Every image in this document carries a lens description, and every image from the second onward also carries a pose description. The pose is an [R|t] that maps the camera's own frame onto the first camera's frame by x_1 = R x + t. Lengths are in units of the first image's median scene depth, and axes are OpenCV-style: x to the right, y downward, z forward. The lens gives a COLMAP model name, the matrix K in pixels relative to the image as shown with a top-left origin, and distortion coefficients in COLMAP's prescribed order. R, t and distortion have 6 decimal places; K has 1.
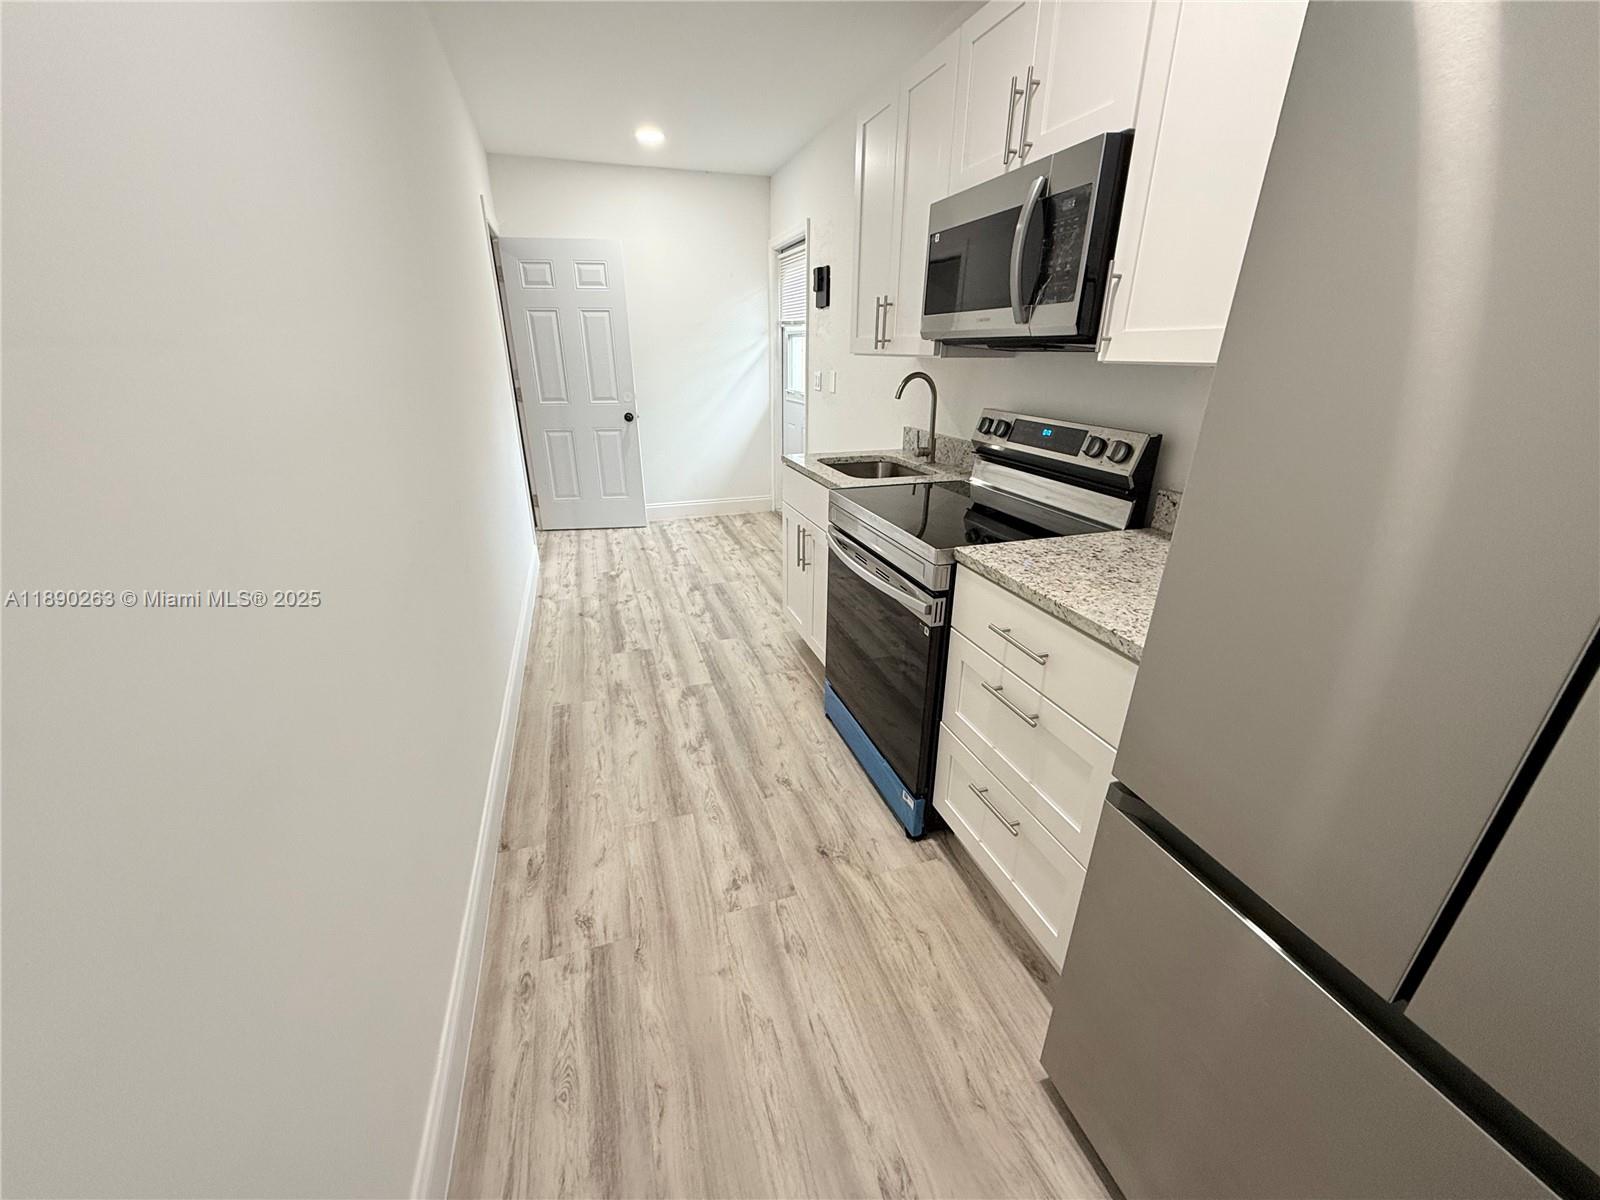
lens RADIAL K [[633.0, 0, 802.2], [0, 633.0, 606.1], [0, 0, 1]] dist [0.001366, -0.001174]
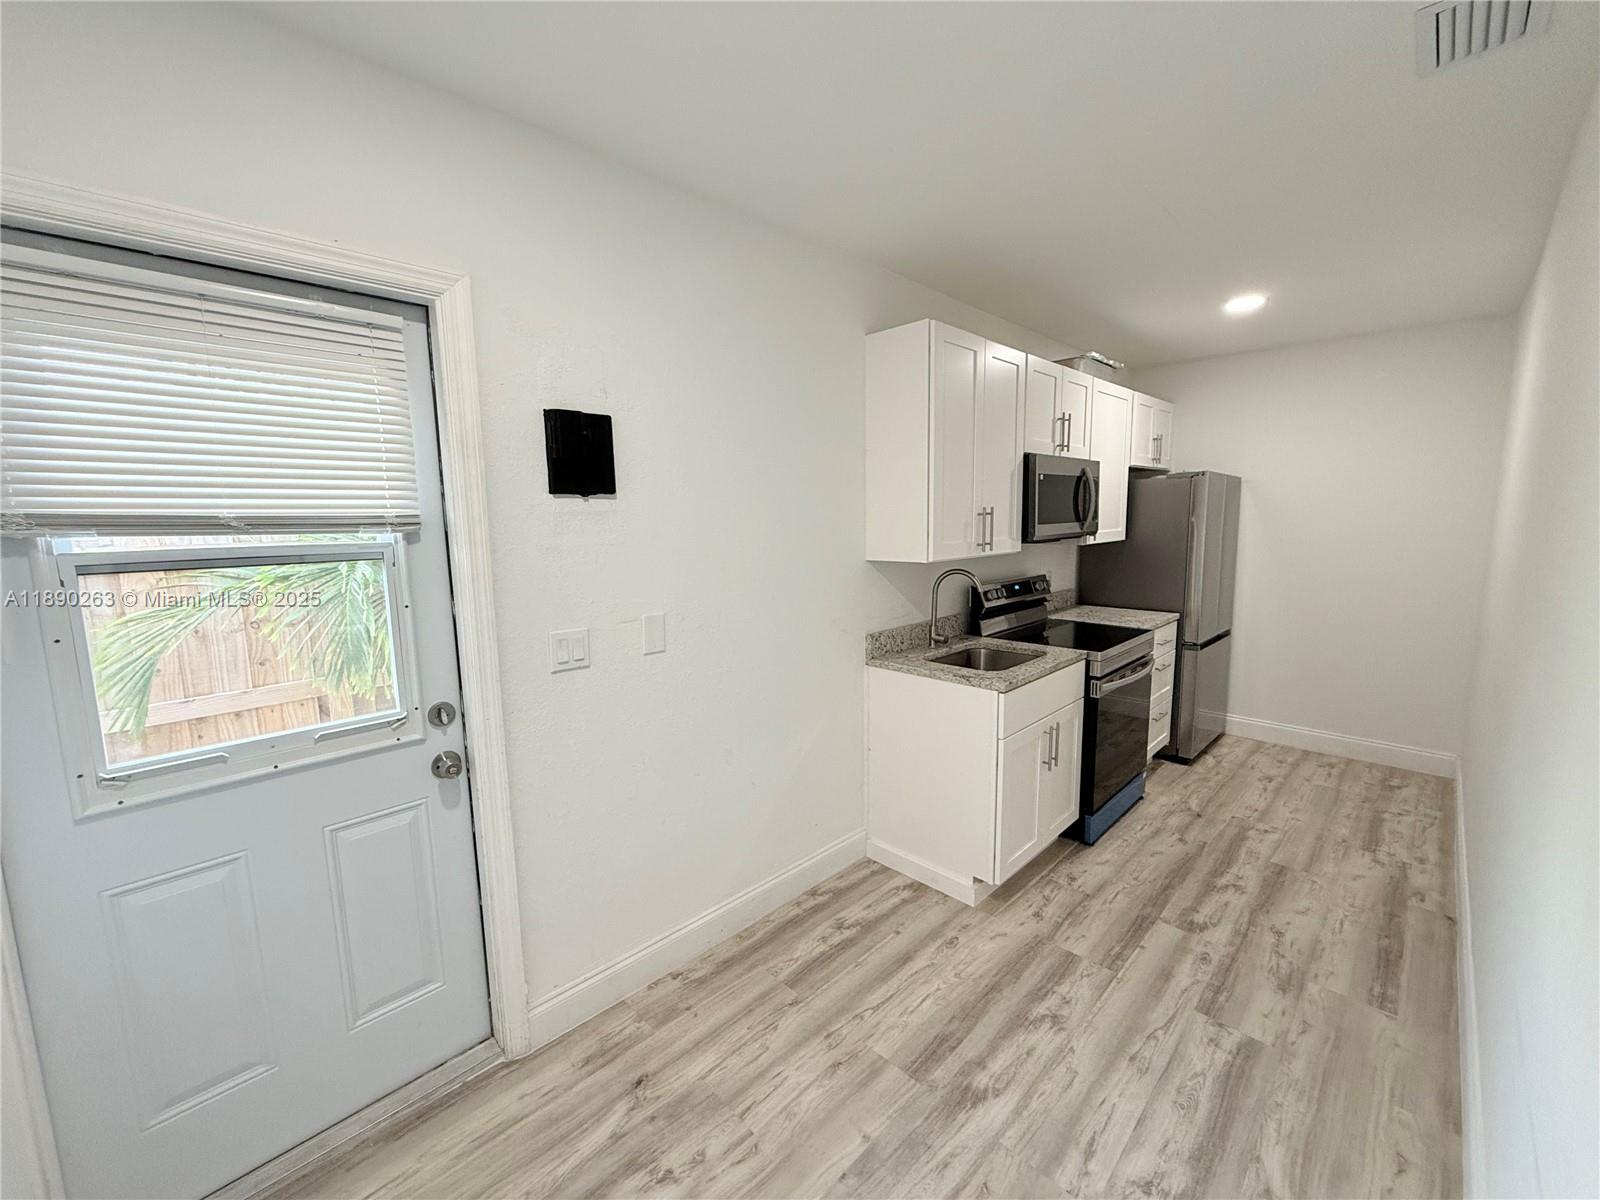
lens RADIAL K [[633.0, 0, 798.9], [0, 633.0, 600.8], [0, 0, 1]] dist [0.001366, -0.001174]
pose [[-0.441721, -0.117338, 0.889446, -0.805452], [0.353237, 0.888583, 0.292650, -0.862276], [-0.824686, 0.443455, -0.351058, 1.904375]]
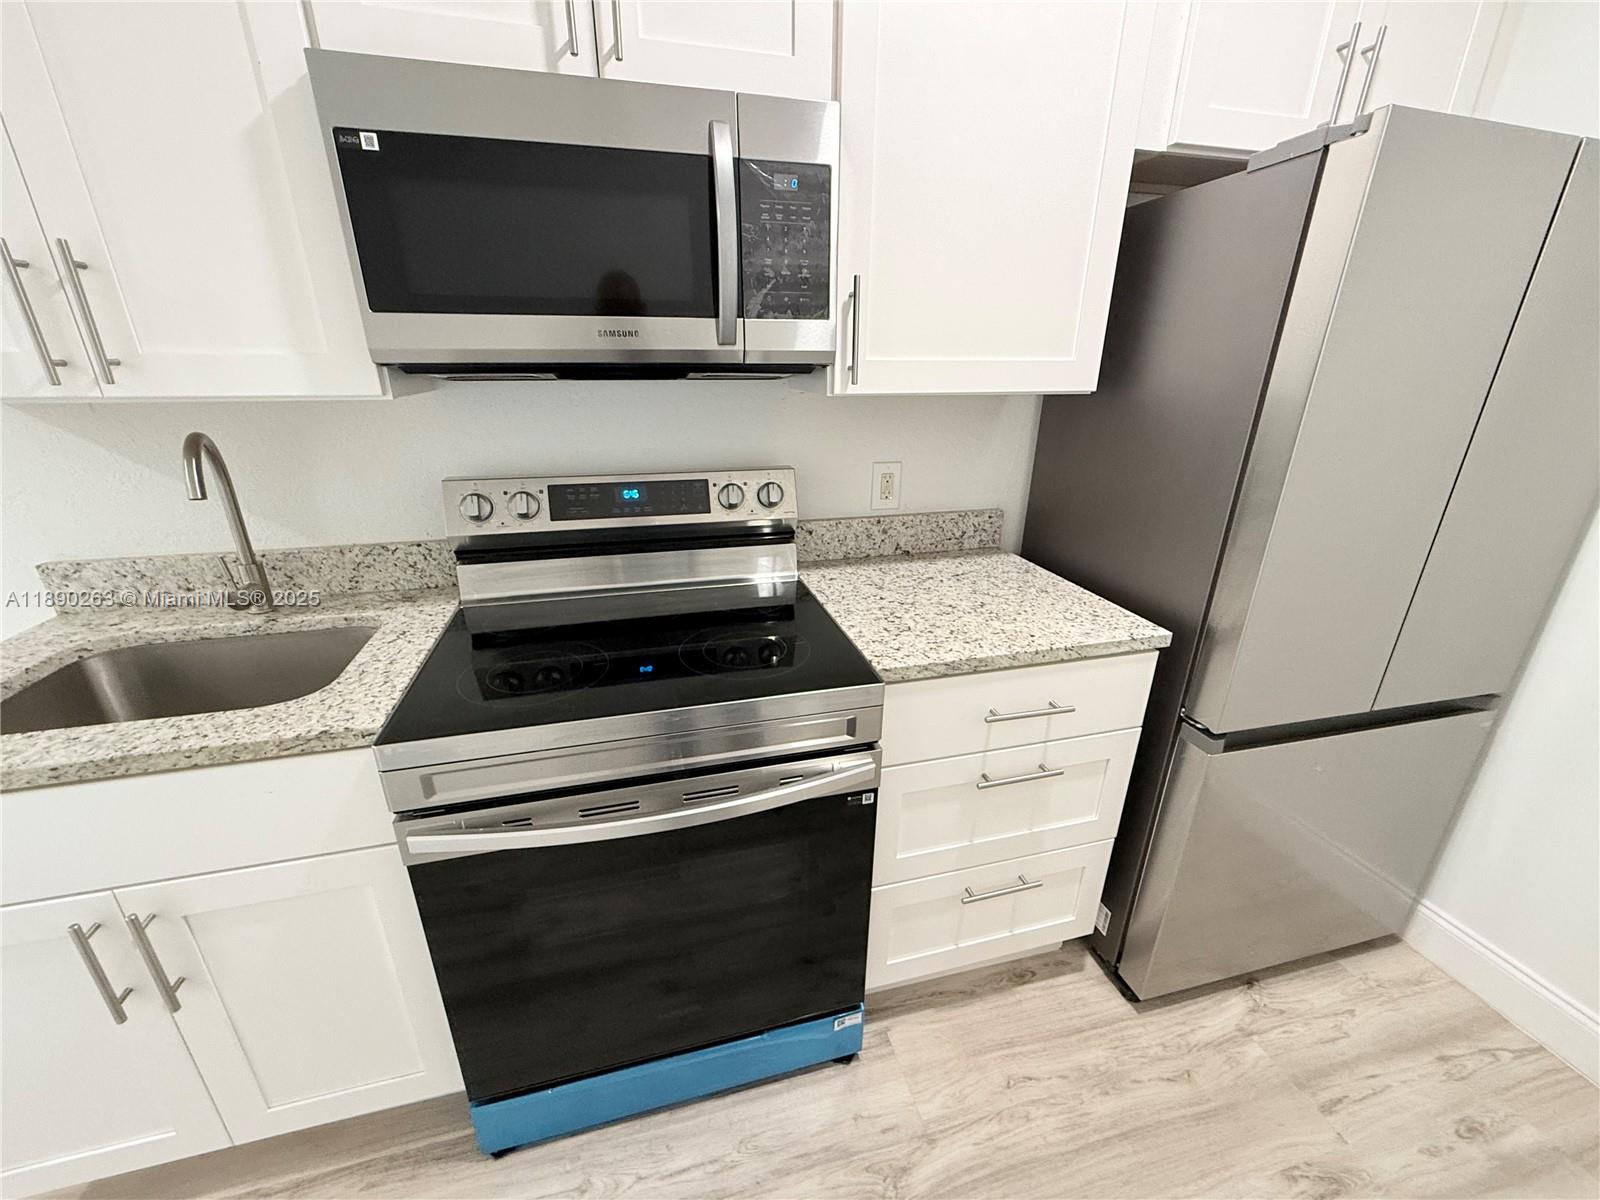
lens RADIAL K [[633.0, 0, 795.8], [0, 633.0, 604.1], [0, 0, 1]] dist [0.001366, -0.001174]
pose [[0.062377, -0.362900, 0.929738, -0.272306], [0.371560, 0.873034, 0.315839, -0.289331], [-0.926311, 0.325753, 0.189296, 0.662300]]
